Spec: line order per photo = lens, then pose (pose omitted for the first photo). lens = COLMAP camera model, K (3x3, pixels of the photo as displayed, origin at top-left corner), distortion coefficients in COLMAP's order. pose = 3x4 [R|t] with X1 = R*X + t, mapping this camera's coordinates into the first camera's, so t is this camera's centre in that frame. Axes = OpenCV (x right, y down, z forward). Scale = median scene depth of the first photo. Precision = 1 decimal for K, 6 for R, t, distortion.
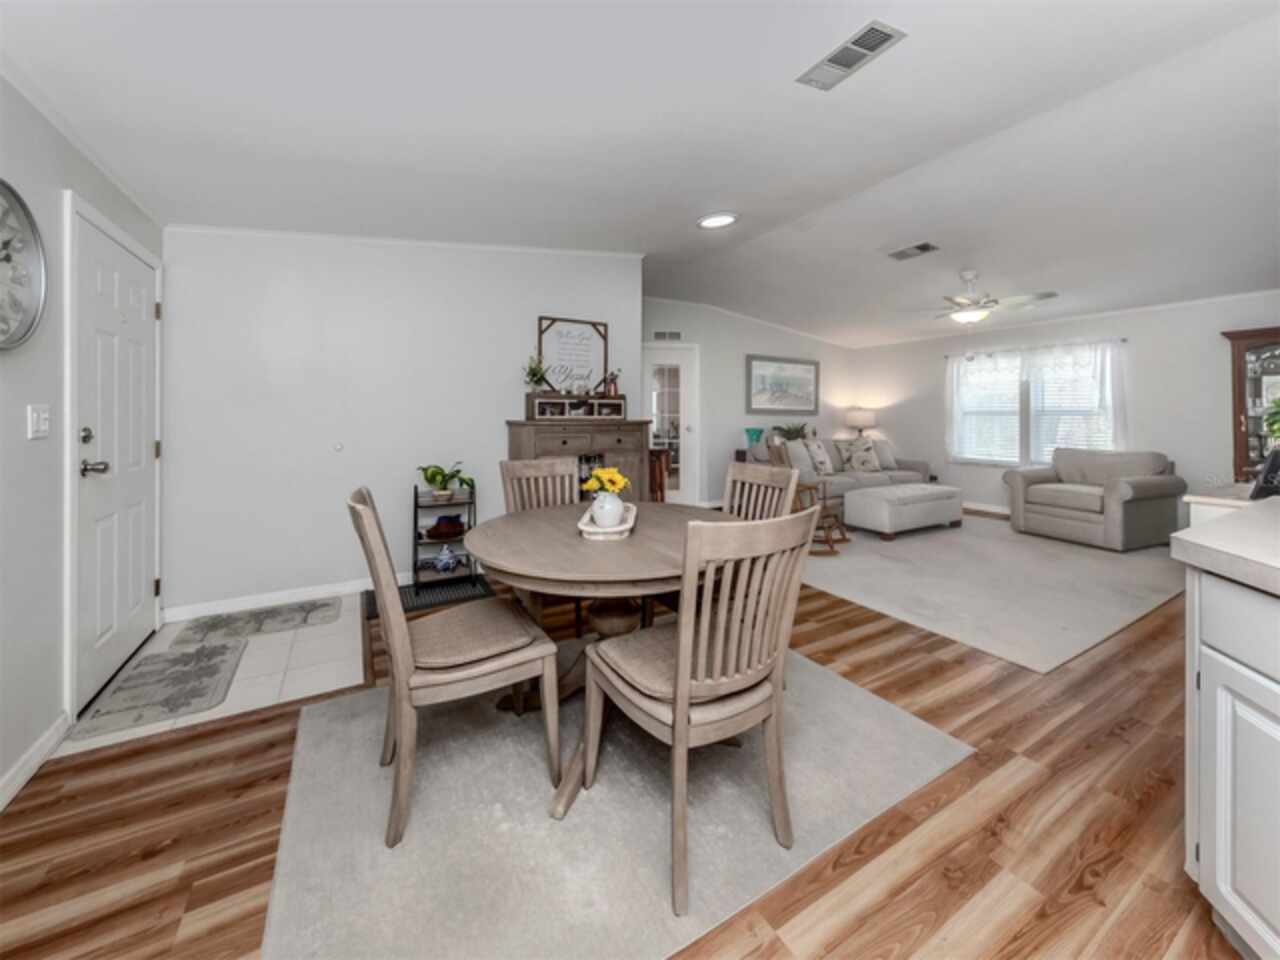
lens RADIAL K [[476.4, 0, 639.3], [0, 476.4, 421.4], [0, 0, 1]] dist [0.000558, -0.000202]
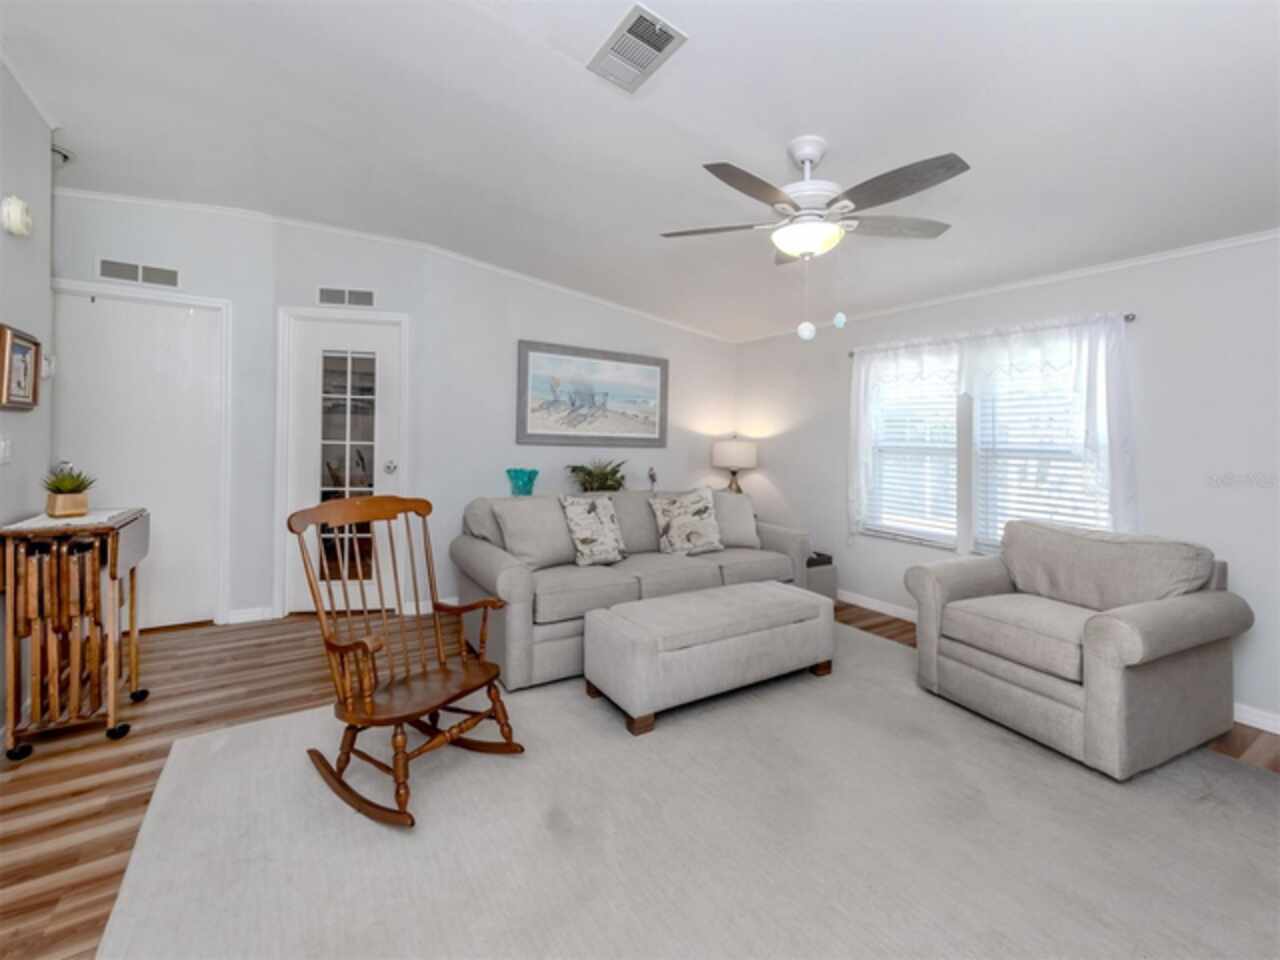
lens RADIAL K [[544.2, 0, 663.3], [0, 544.2, 434.0], [0, 0, 1]] dist [0.017124, -0.000007]
pose [[0.996697, 0.022331, 0.078074, 0.408542], [-0.020351, 0.999453, -0.026064, -0.015573], [-0.078613, 0.024389, 0.996607, 0.389336]]
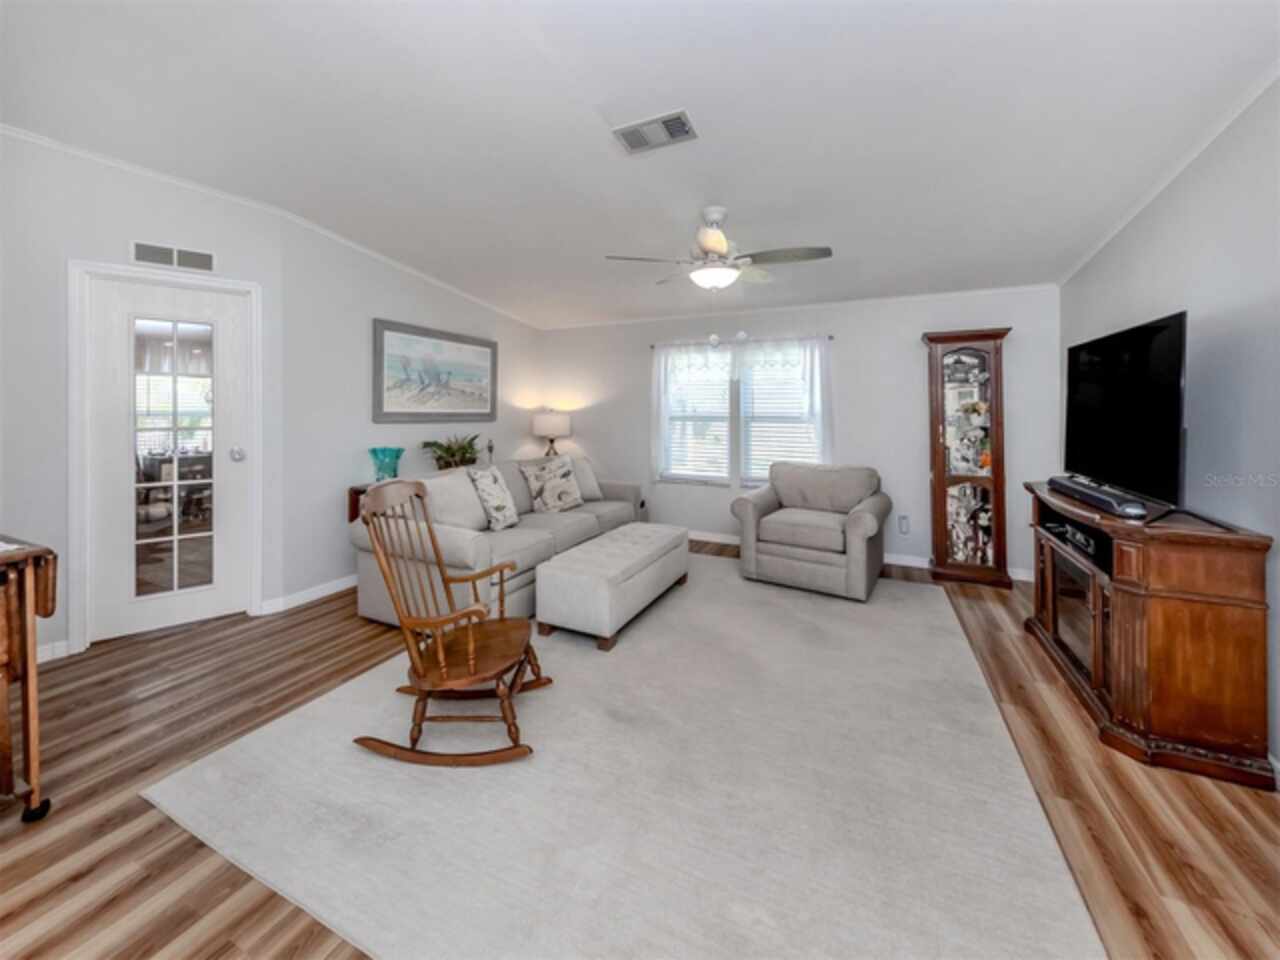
lens RADIAL K [[495.7, 0, 614.2], [0, 495.7, 407.1], [0, 0, 1]] dist [0.013307, 0.000020]
pose [[0.835239, 0.004260, 0.549870, 0.161392], [0.005908, 0.999843, -0.016719, -0.025805], [-0.549855, 0.017213, 0.835083, 0.400719]]
